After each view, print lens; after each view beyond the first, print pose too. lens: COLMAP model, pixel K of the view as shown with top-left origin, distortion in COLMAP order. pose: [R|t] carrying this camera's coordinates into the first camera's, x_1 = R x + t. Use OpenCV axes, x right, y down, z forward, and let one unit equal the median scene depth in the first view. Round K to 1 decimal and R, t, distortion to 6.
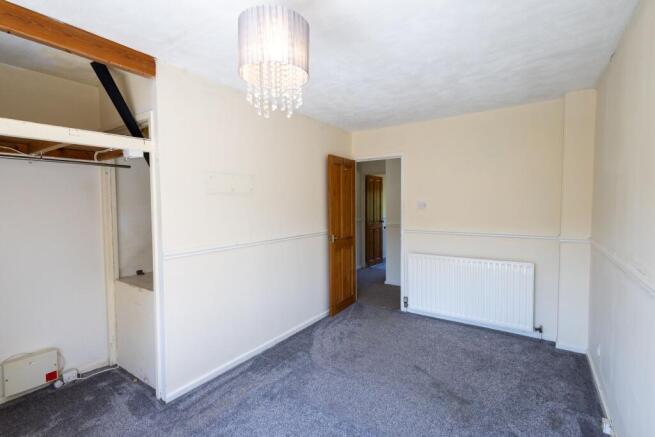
lens RADIAL K [[298.5, 0, 327.5], [0, 298.5, 218.5], [0, 0, 1]] dist [0.001375, 0.000042]
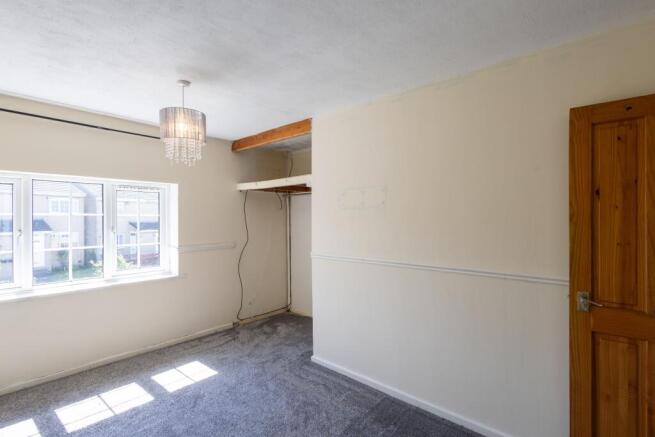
lens RADIAL K [[298.5, 0, 327.5], [0, 298.5, 218.5], [0, 0, 1]] dist [0.001375, 0.000042]
pose [[-0.083674, 0.011490, -0.996427, 0.763641], [-0.051577, 0.998543, 0.015846, -0.063158], [0.995157, 0.052718, -0.082960, 1.058041]]
